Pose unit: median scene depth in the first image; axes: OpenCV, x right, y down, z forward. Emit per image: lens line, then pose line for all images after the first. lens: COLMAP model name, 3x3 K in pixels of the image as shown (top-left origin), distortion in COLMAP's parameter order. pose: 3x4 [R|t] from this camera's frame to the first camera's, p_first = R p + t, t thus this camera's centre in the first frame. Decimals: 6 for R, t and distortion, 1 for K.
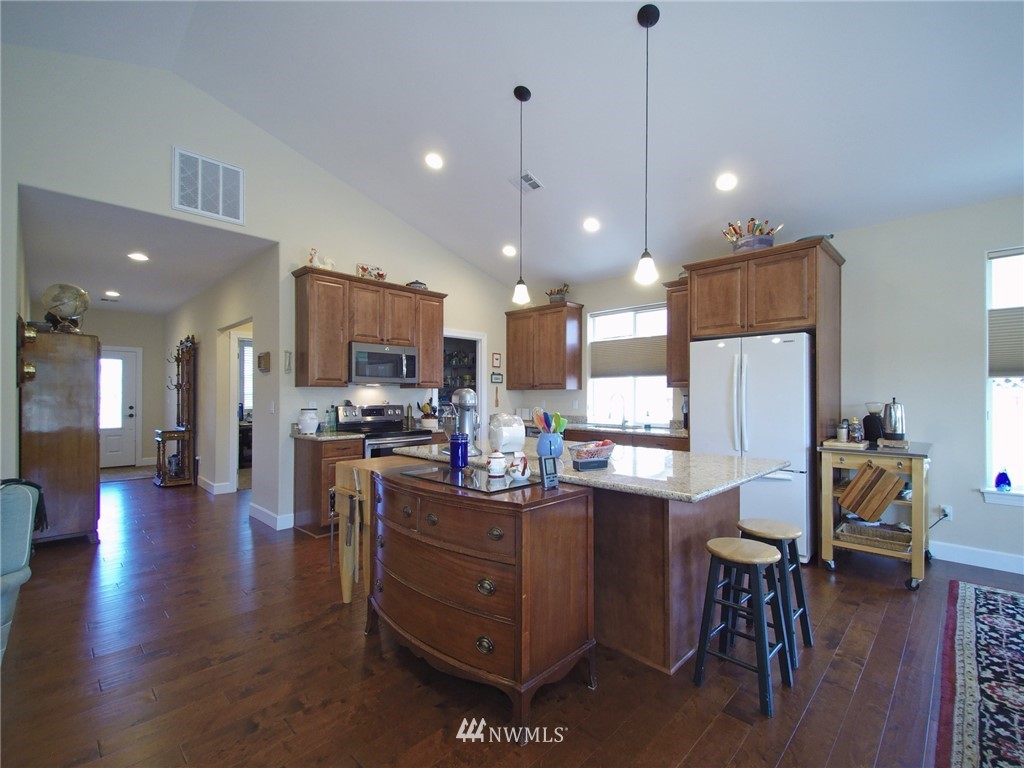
lens RADIAL K [[454.0, 0, 539.7], [0, 454.0, 393.3], [0, 0, 1]] dist [0.004776, -0.000571]
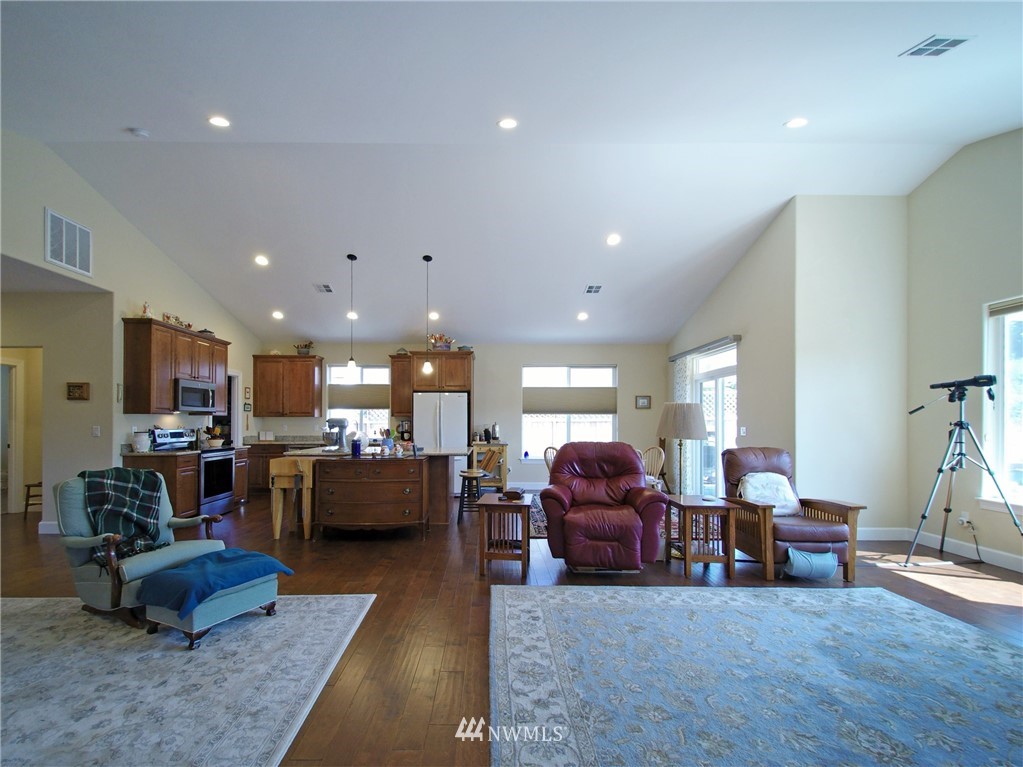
lens RADIAL K [[457.9, 0, 512.4], [0, 457.9, 421.9], [0, 0, 1]] dist [0.000260, -0.000116]
pose [[0.697487, -0.000667, 0.716597, -0.859927], [-0.004828, 0.999972, 0.005630, -0.005774], [-0.716582, -0.007386, 0.697464, -0.719471]]
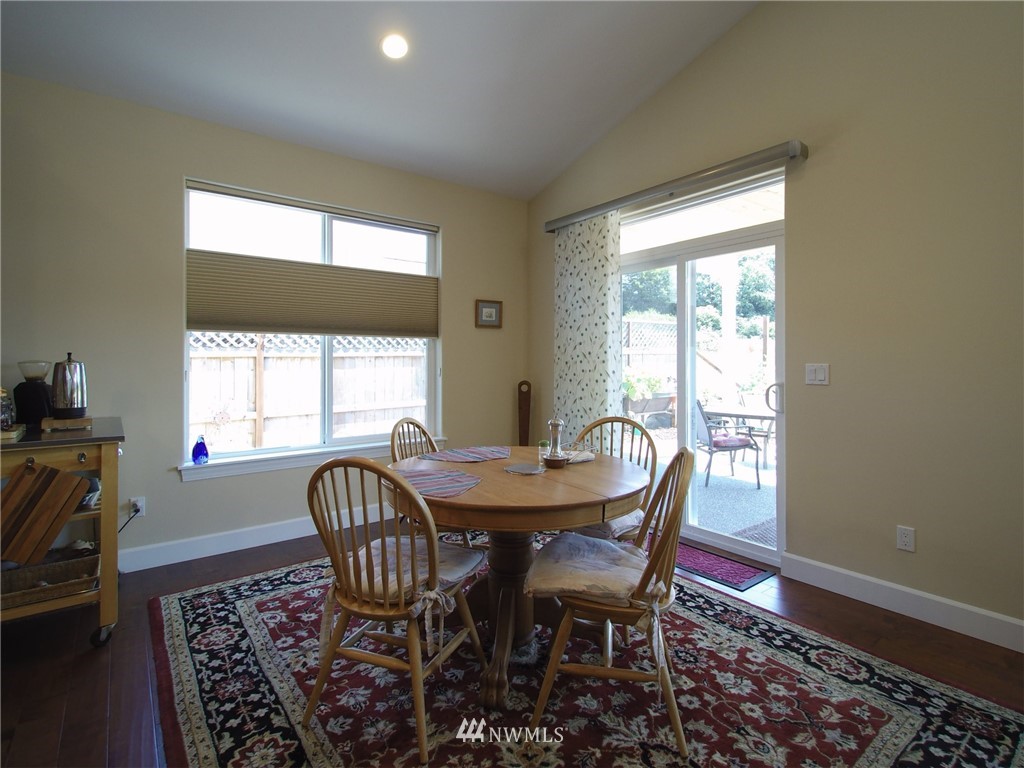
lens RADIAL K [[502.5, 0, 511.3], [0, 502.5, 359.0], [0, 0, 1]] dist [0.000875, -0.000505]
pose [[0.155704, 0.002572, 0.987800, 0.172594], [-0.005076, 0.999985, -0.001804, 0.016415], [-0.987791, -0.004733, 0.155715, 0.270813]]
